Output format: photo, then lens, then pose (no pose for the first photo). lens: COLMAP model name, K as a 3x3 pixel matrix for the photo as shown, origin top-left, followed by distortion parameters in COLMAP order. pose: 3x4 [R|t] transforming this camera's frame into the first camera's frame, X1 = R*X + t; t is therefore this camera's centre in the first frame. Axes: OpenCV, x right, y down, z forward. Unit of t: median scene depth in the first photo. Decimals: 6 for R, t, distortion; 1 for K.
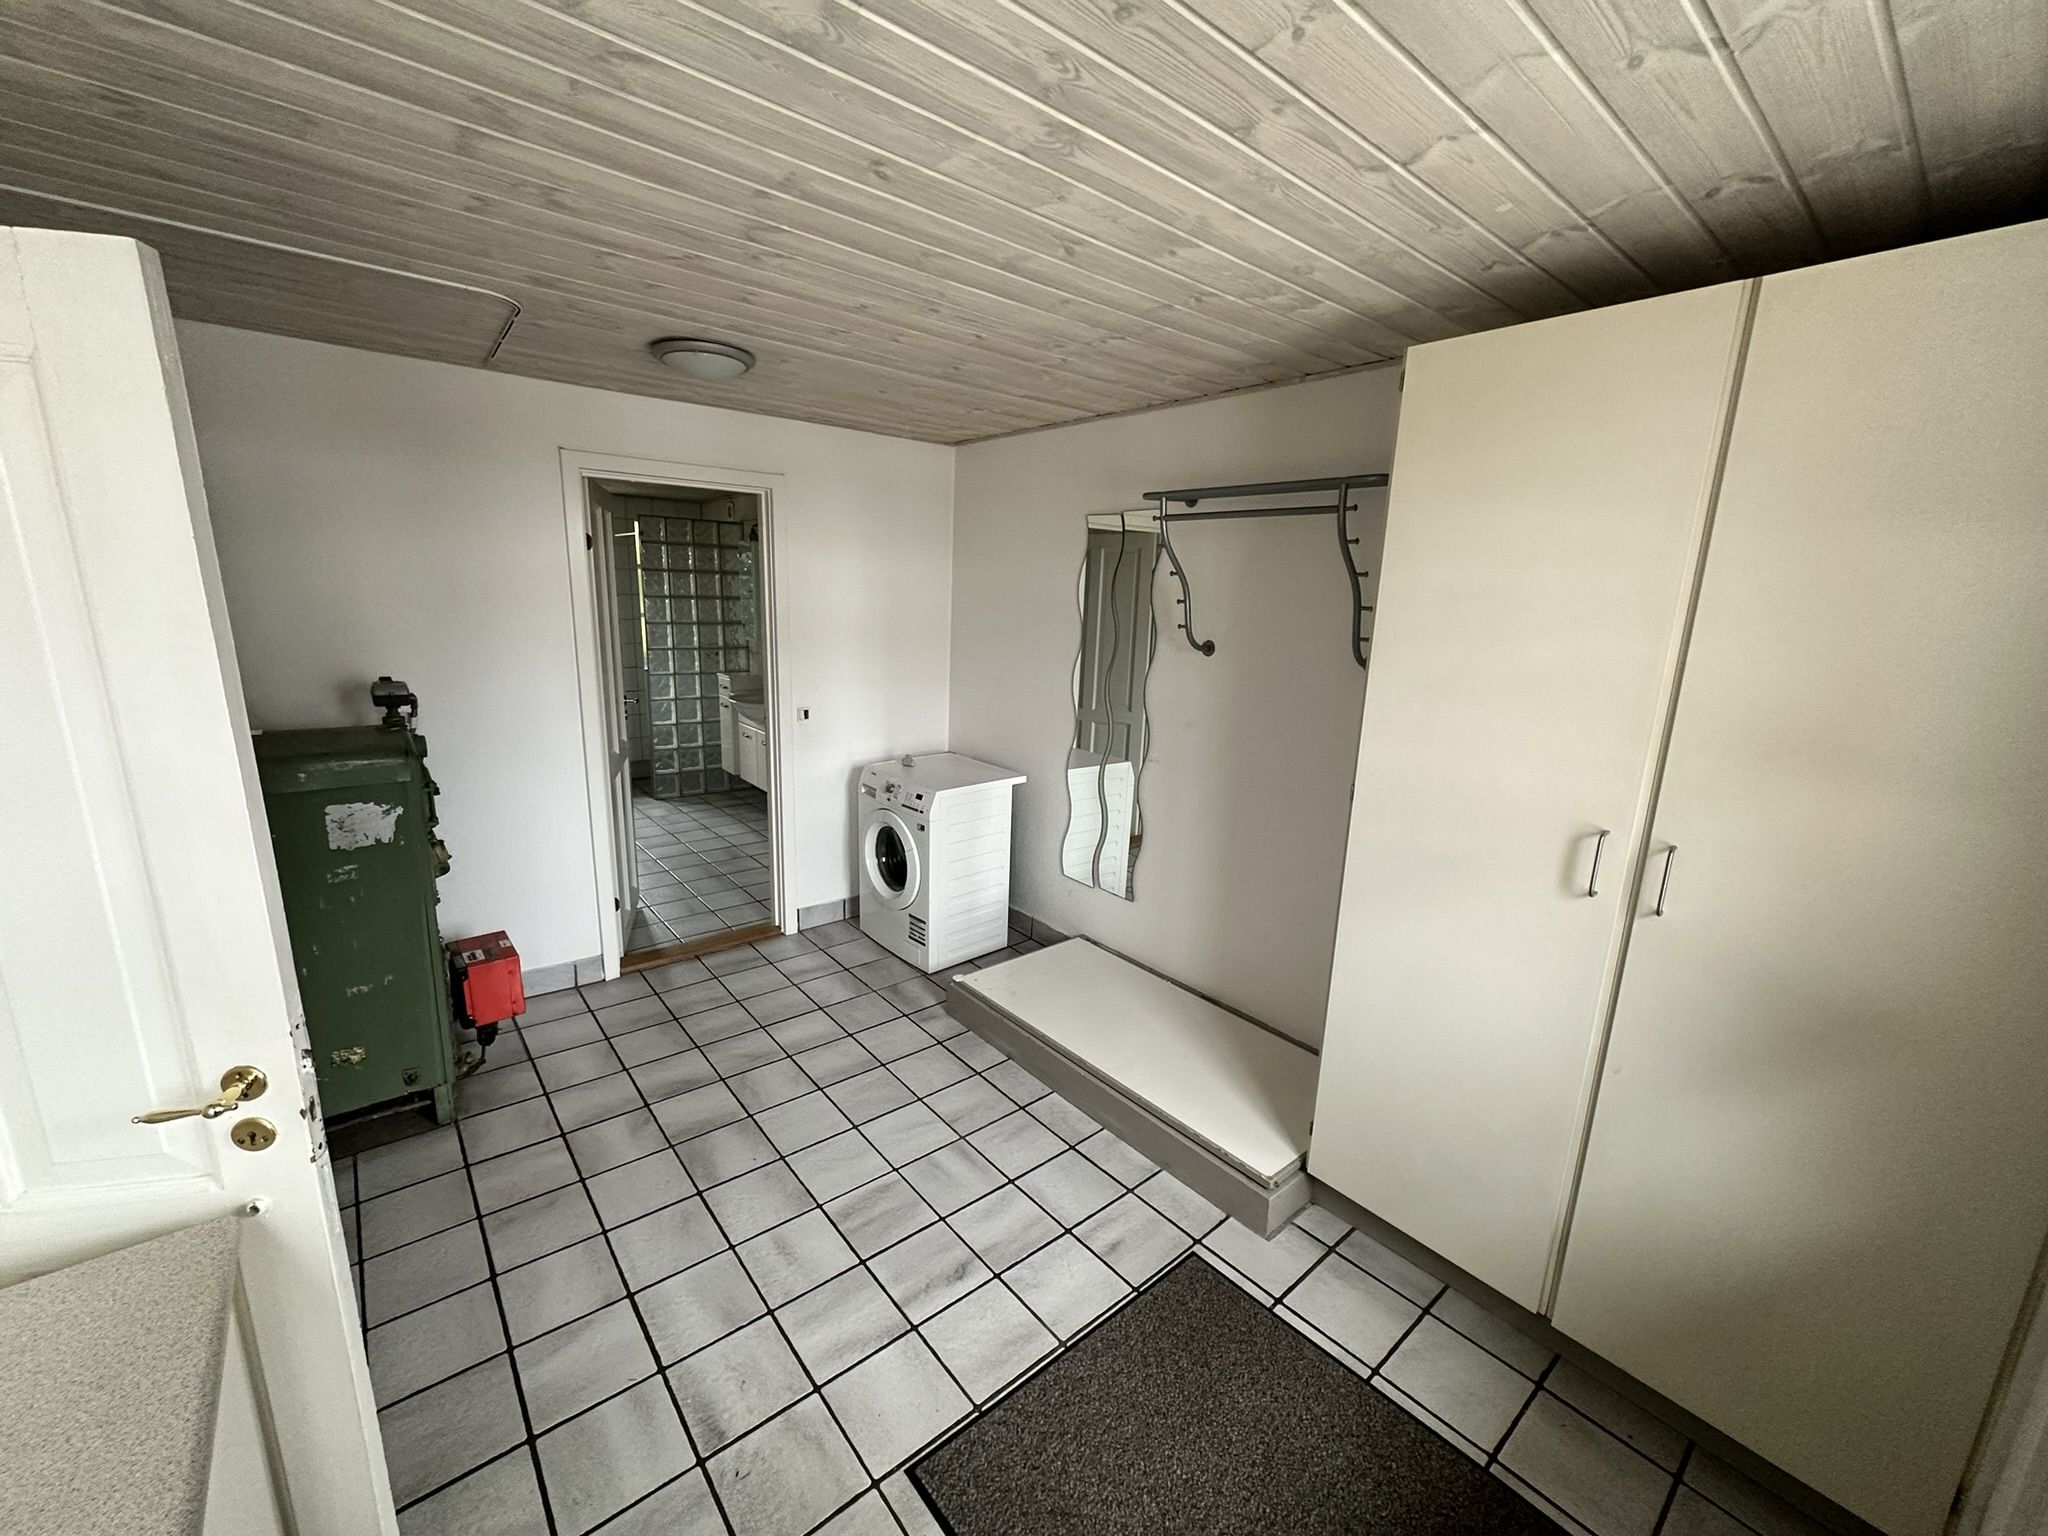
lens RADIAL K [[813.8, 0, 1022.3], [0, 813.8, 766.7], [0, 0, 1]] dist [-0.001889, -0.000197]
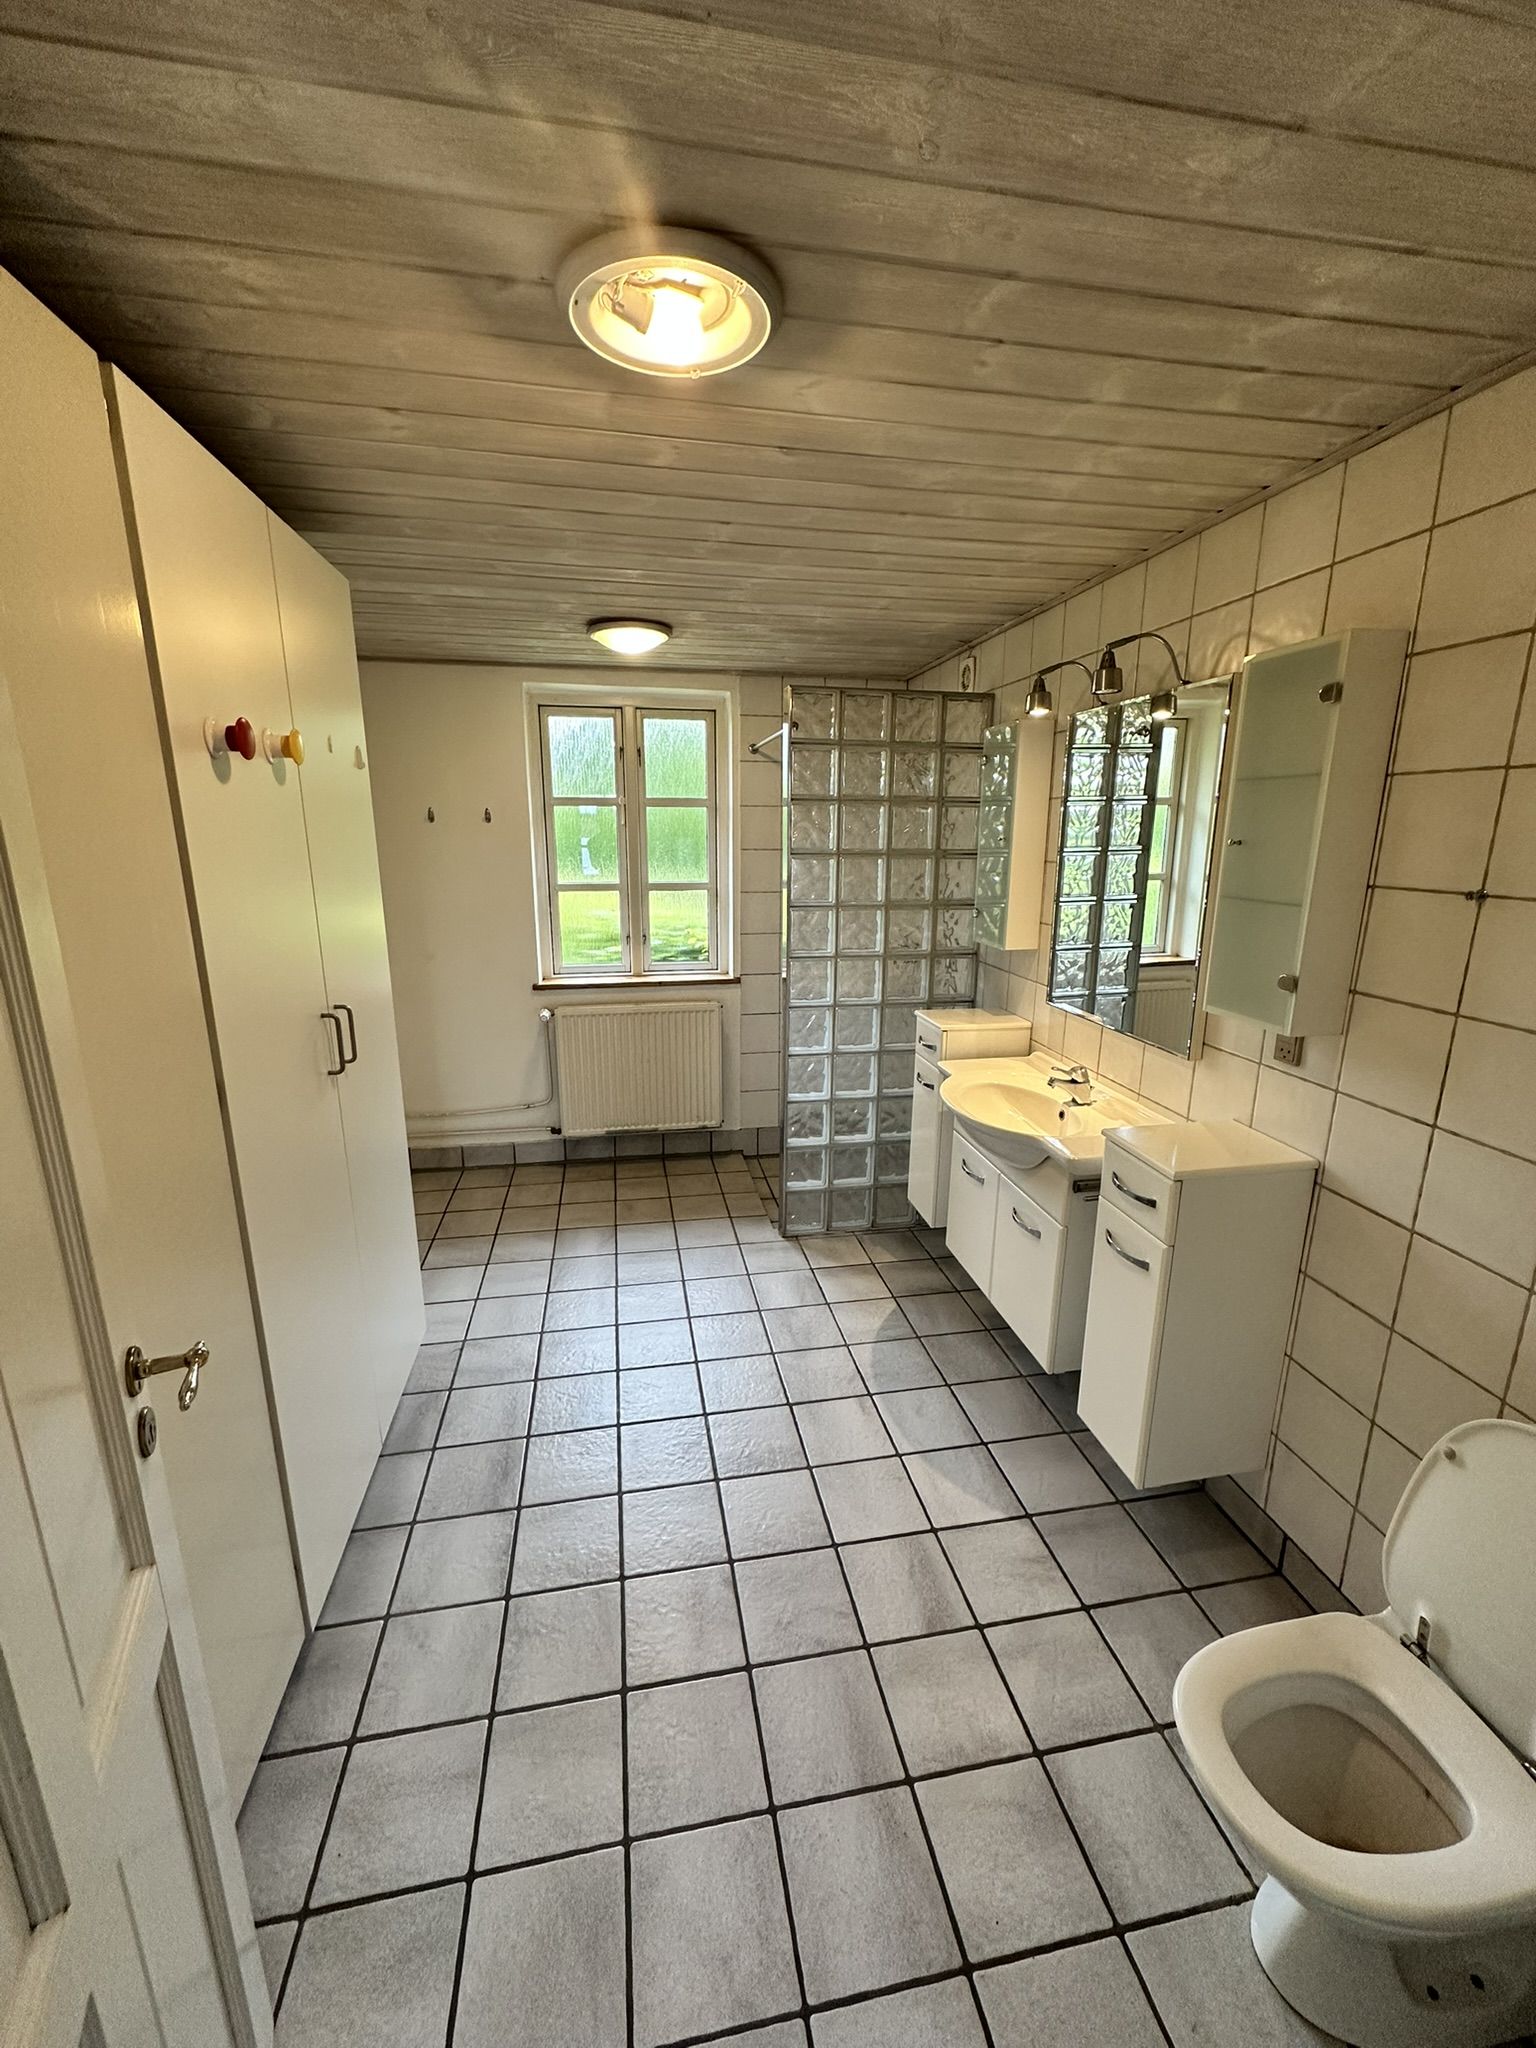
lens RADIAL K [[813.8, 0, 764.6], [0, 813.8, 1022.2], [0, 0, 1]] dist [-0.001889, -0.000197]
pose [[0.881182, 0.082178, -0.465581, -0.225262], [-0.077022, 0.996574, 0.030125, -0.114183], [0.466462, 0.009314, 0.884492, 0.523567]]
